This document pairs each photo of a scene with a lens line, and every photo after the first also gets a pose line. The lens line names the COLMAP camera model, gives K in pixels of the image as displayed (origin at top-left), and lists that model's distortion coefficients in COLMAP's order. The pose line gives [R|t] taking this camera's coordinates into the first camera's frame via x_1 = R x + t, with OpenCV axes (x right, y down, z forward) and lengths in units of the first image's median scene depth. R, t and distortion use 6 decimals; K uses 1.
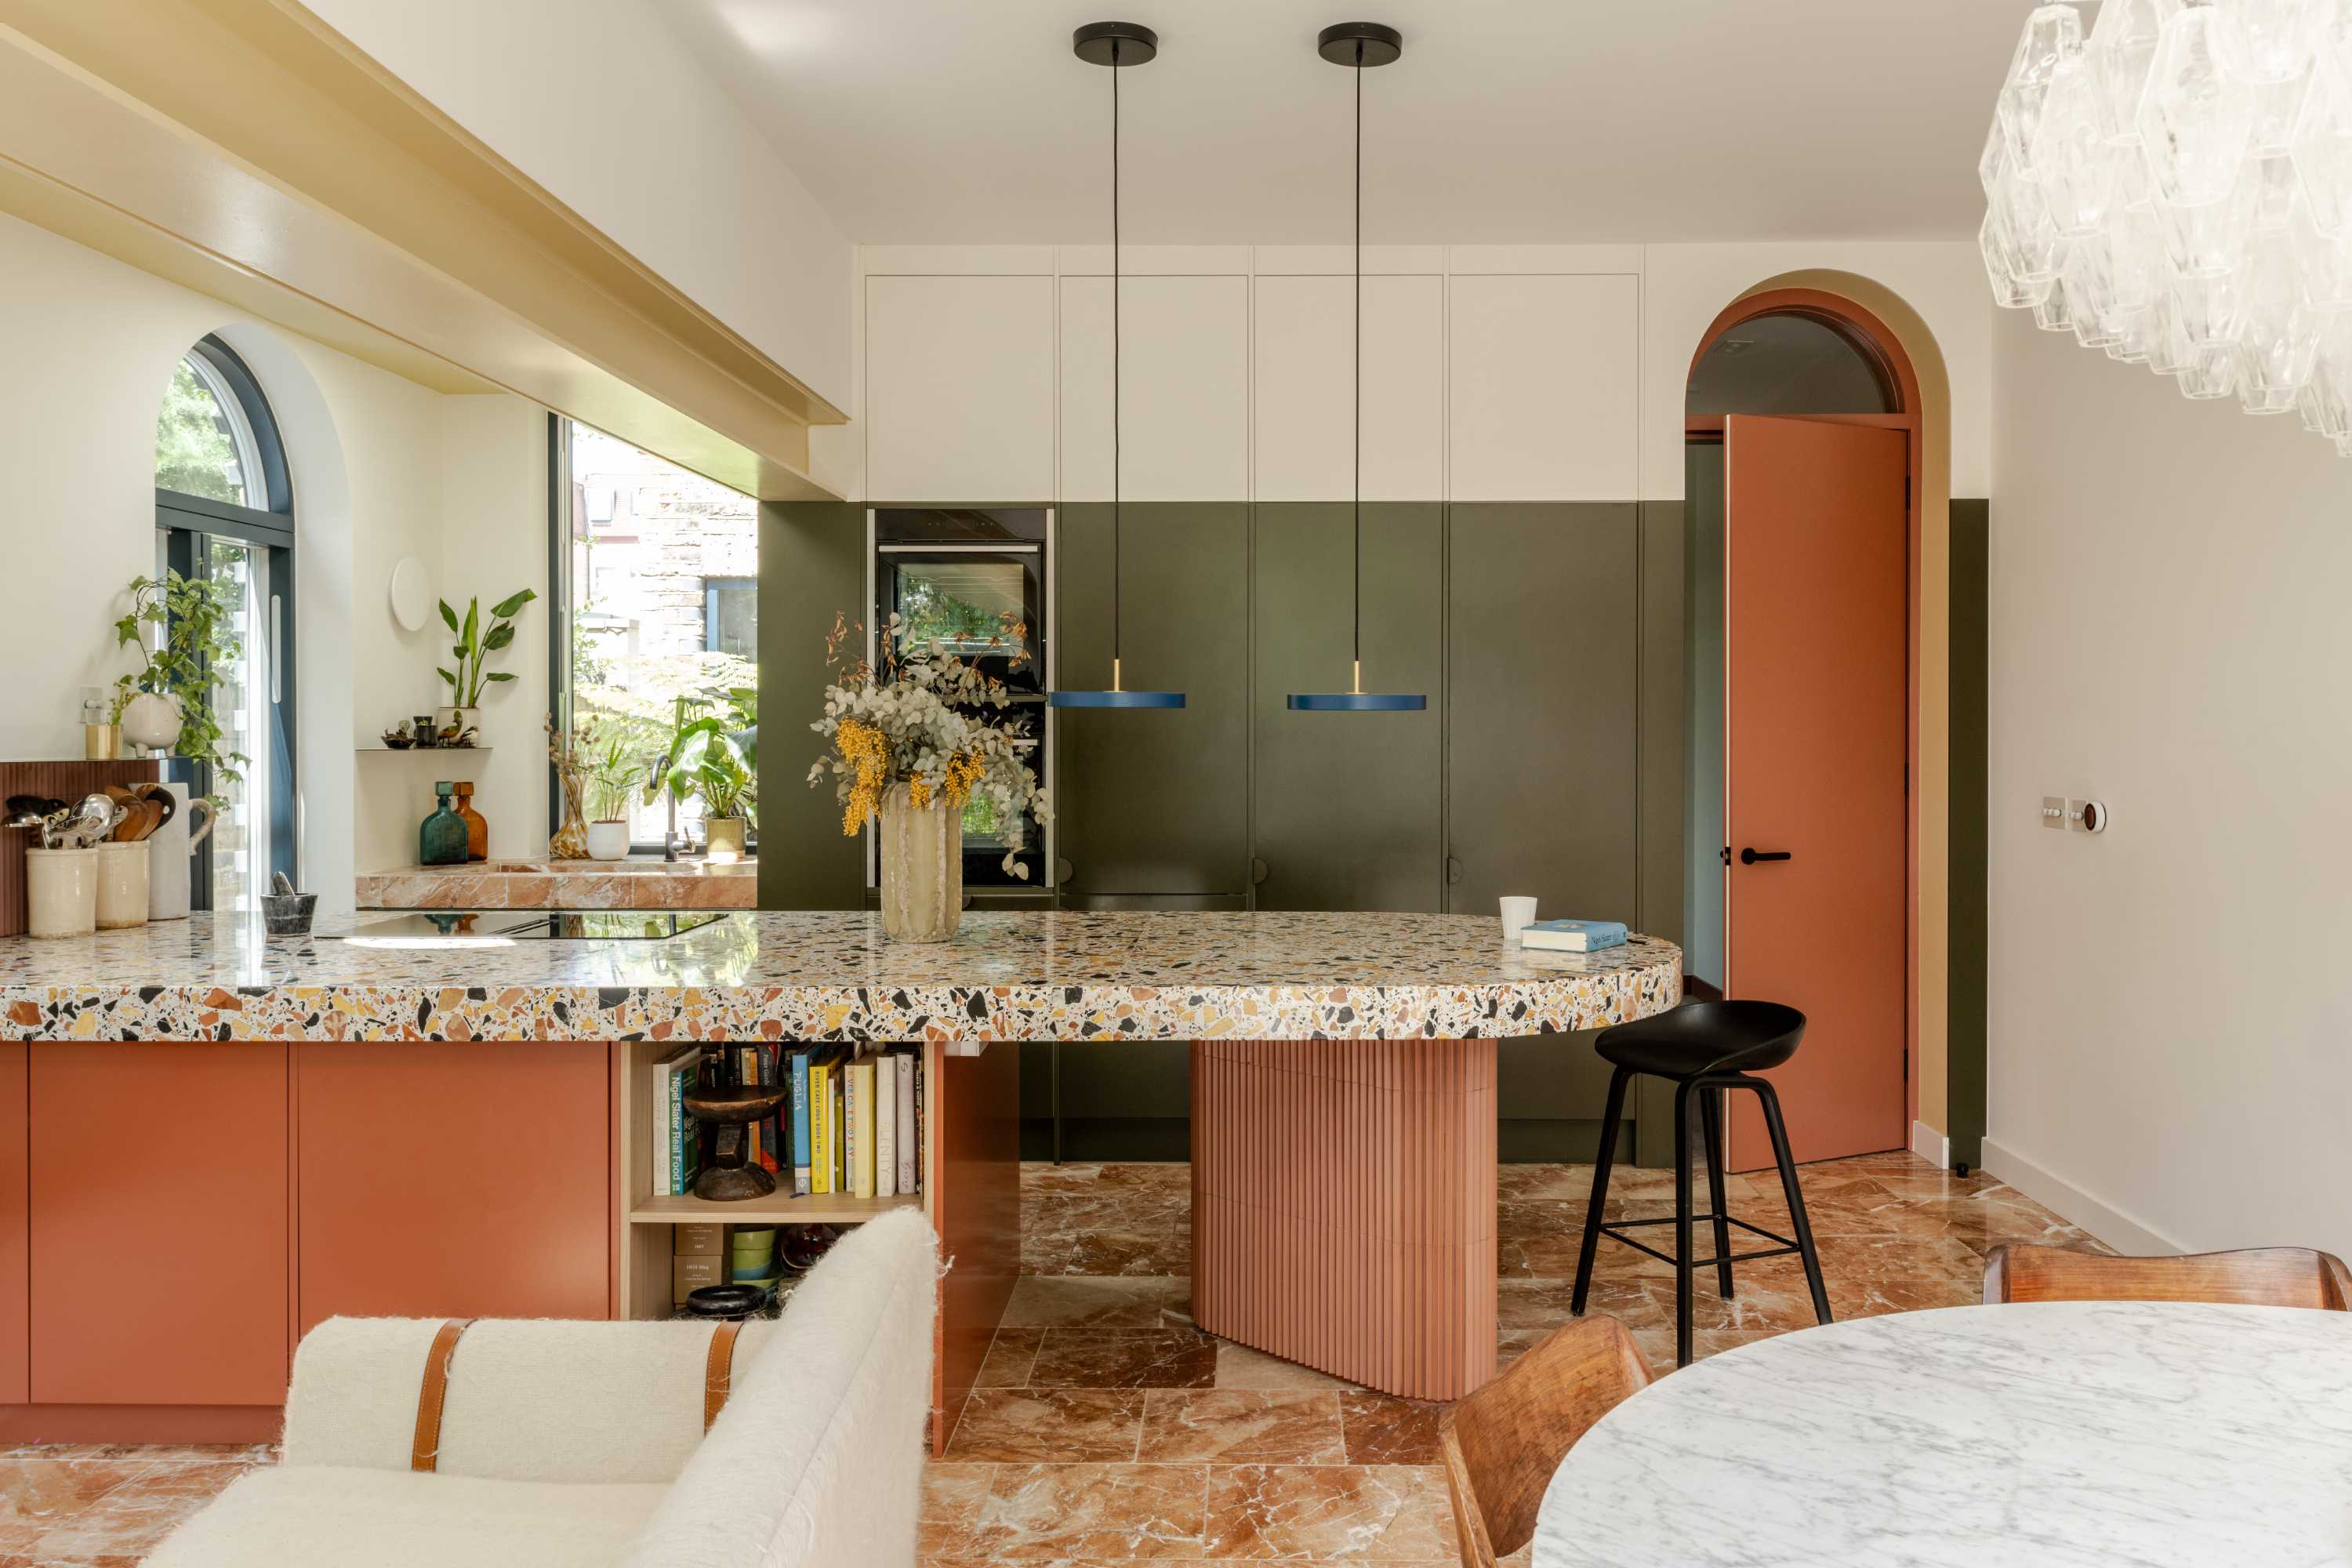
lens RADIAL K [[1831.2, 0, 1239.1], [0, 1831.2, 749.8], [0, 0, 1]] dist [0.015115, -0.021890]
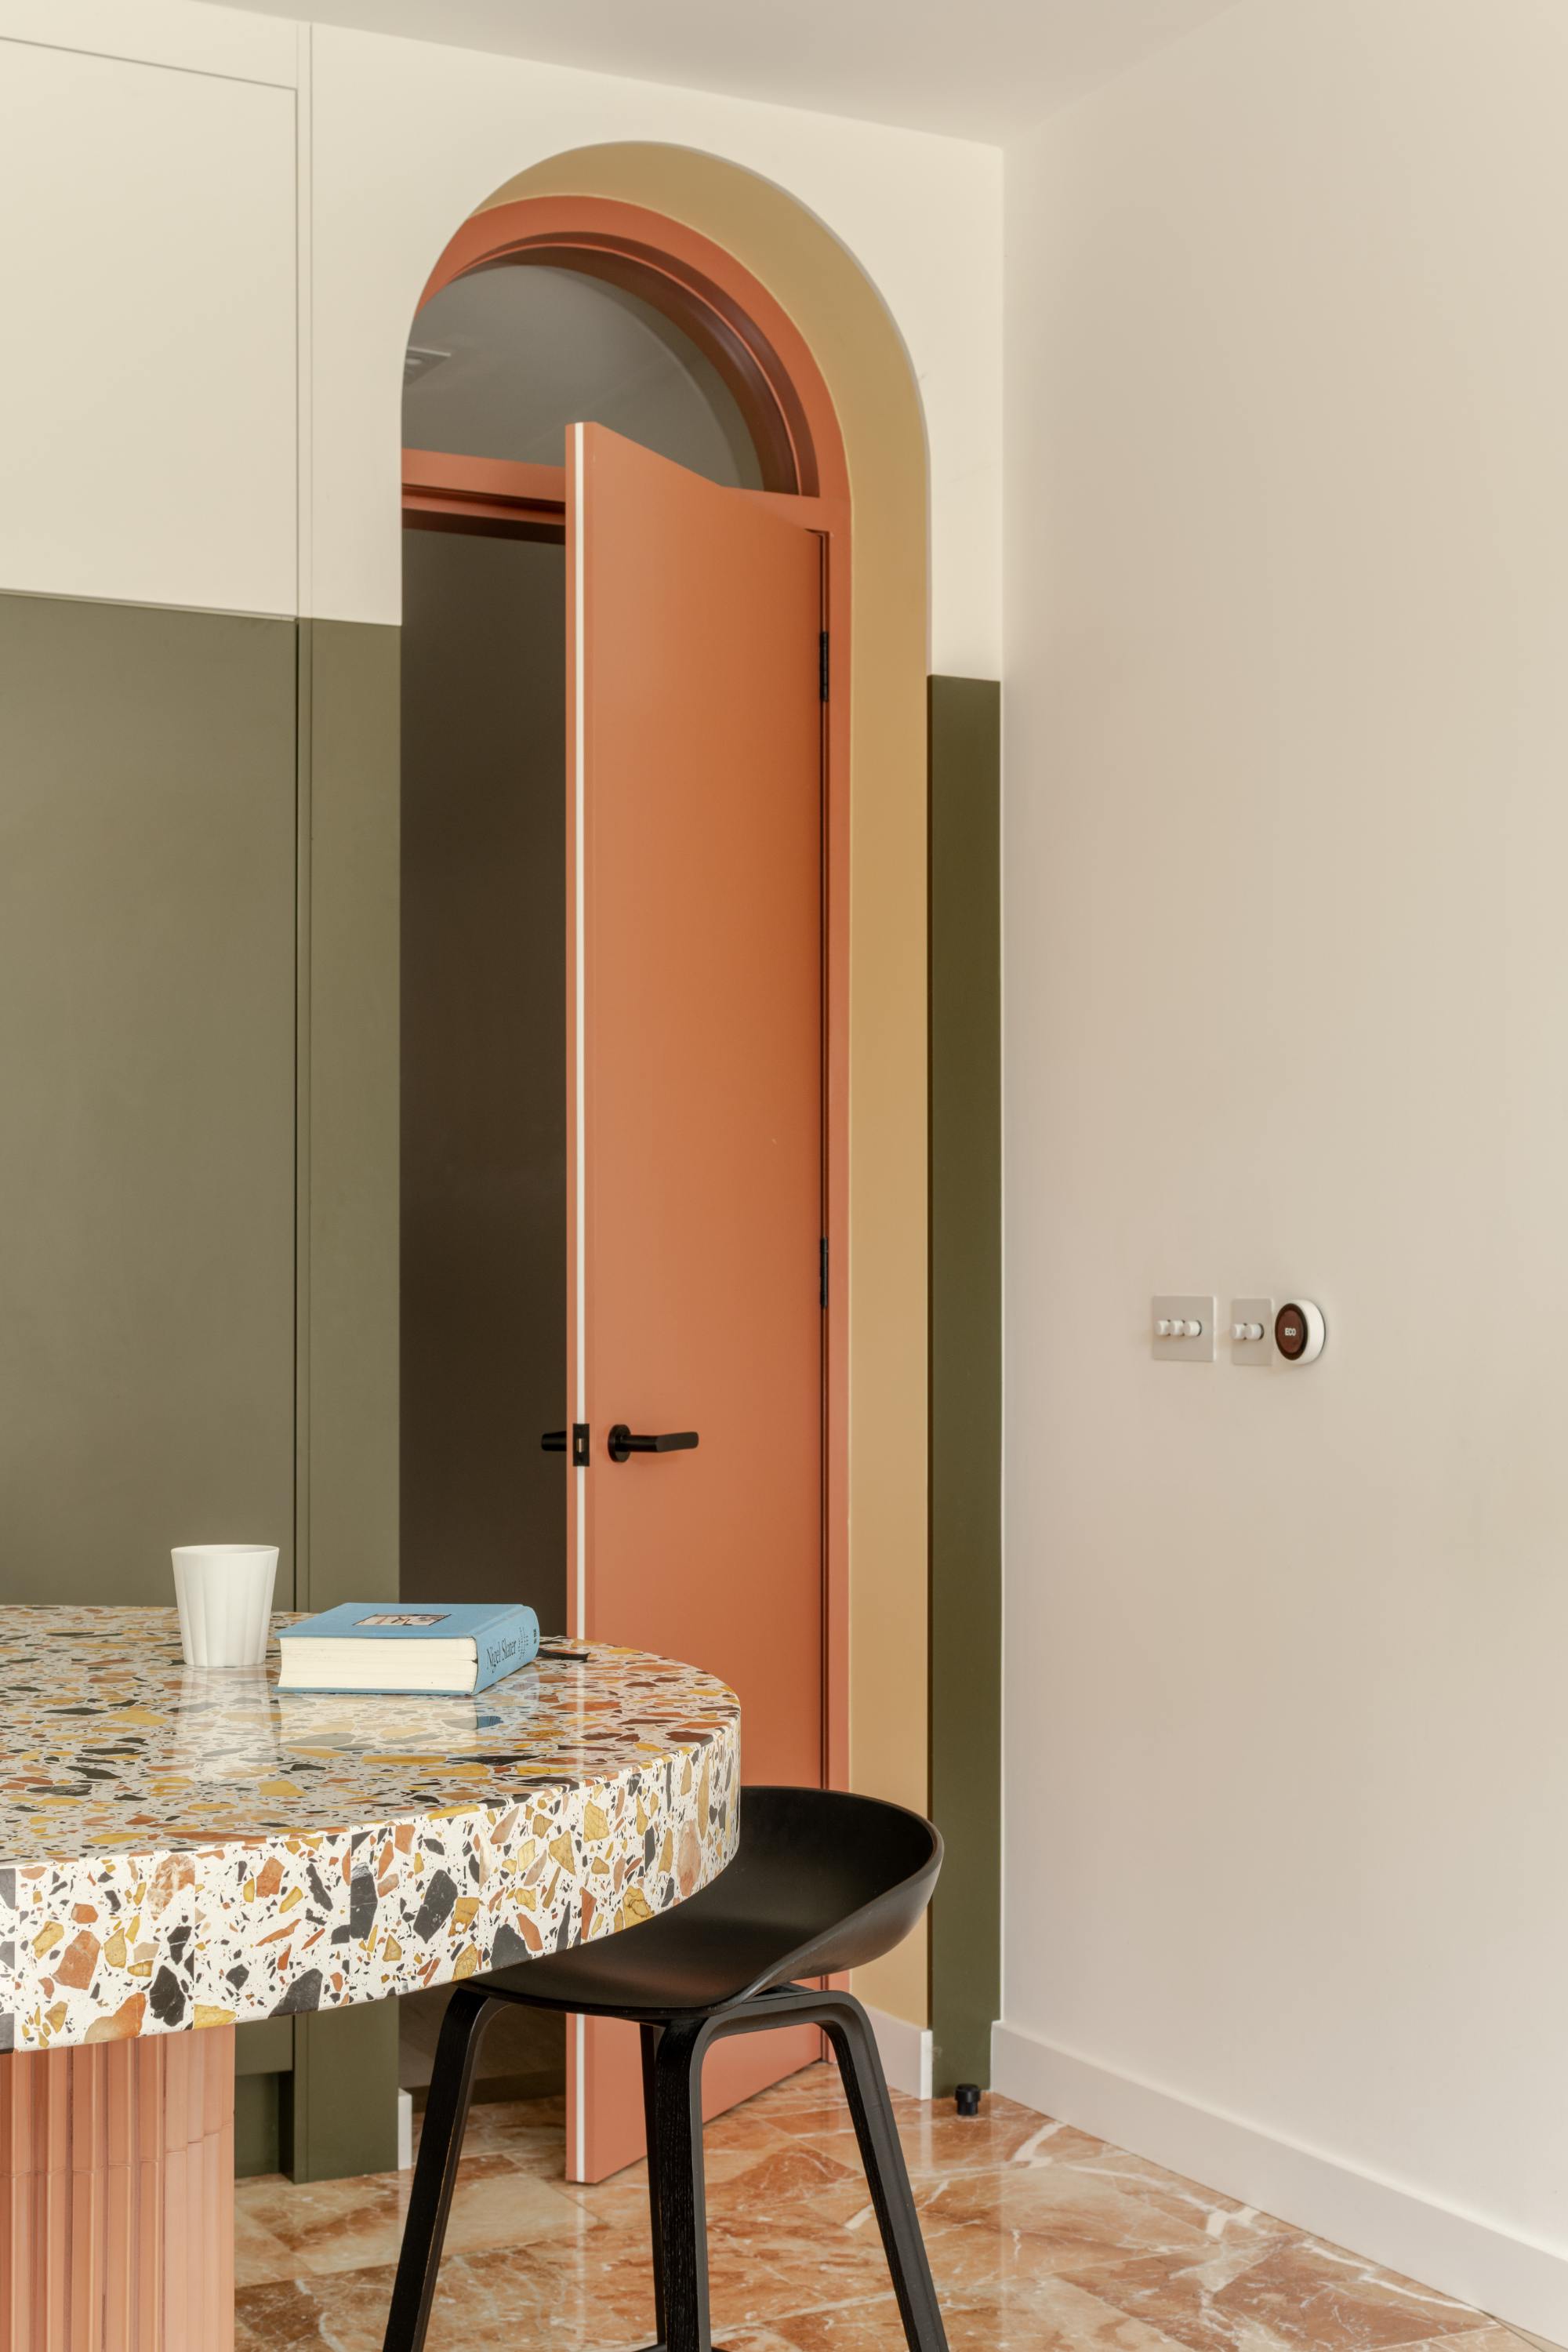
lens RADIAL K [[3118.6, 0, 713.7], [0, 3118.6, 1267.7], [0, 0, 1]] dist [0.007671, 0.000000]
pose [[0.891178, 0.001392, 0.453652, -0.041326], [0.005154, 0.999900, -0.013194, 0.041582], [-0.453625, 0.014096, 0.891081, 0.494809]]
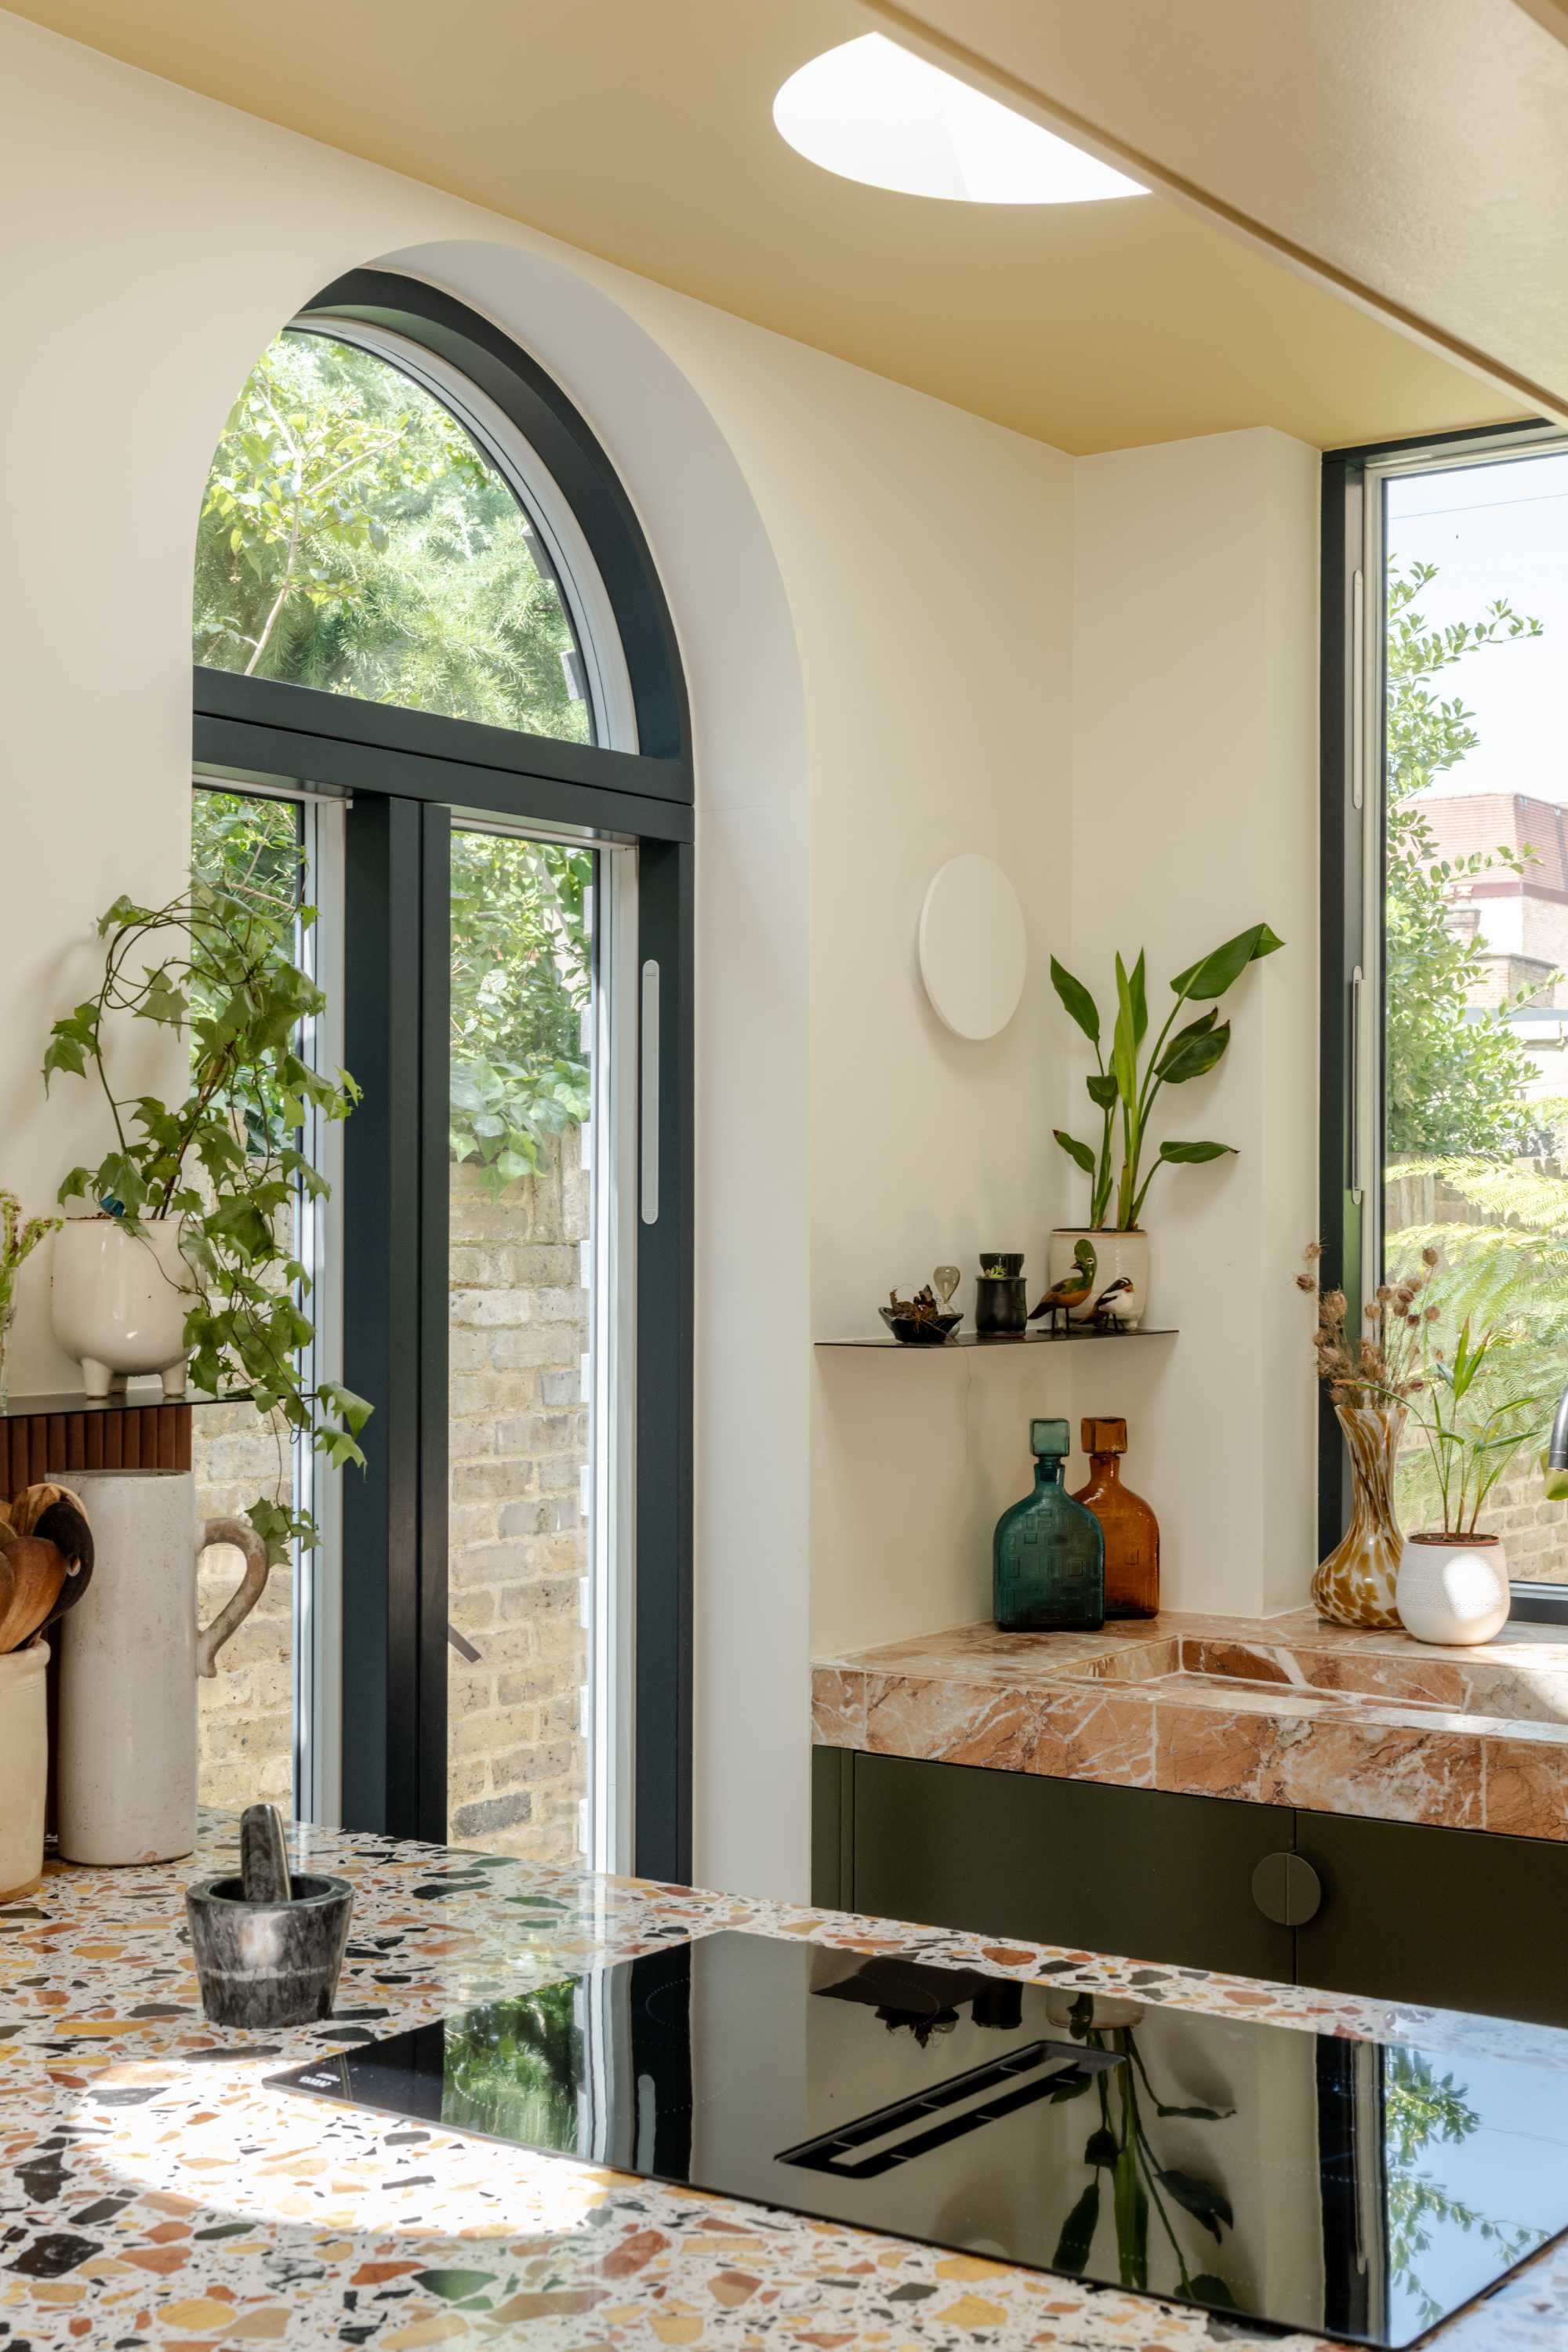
lens RADIAL K [[3016.8, 0, 788.5], [0, 3016.8, 1182.0], [0, 0, 1]] dist [-0.016486, 0.000000]
pose [[0.823925, 0.000126, -0.566699, -0.201242], [-0.012394, 0.999765, -0.017797, -0.038480], [0.566563, 0.021687, 0.823733, 0.778434]]
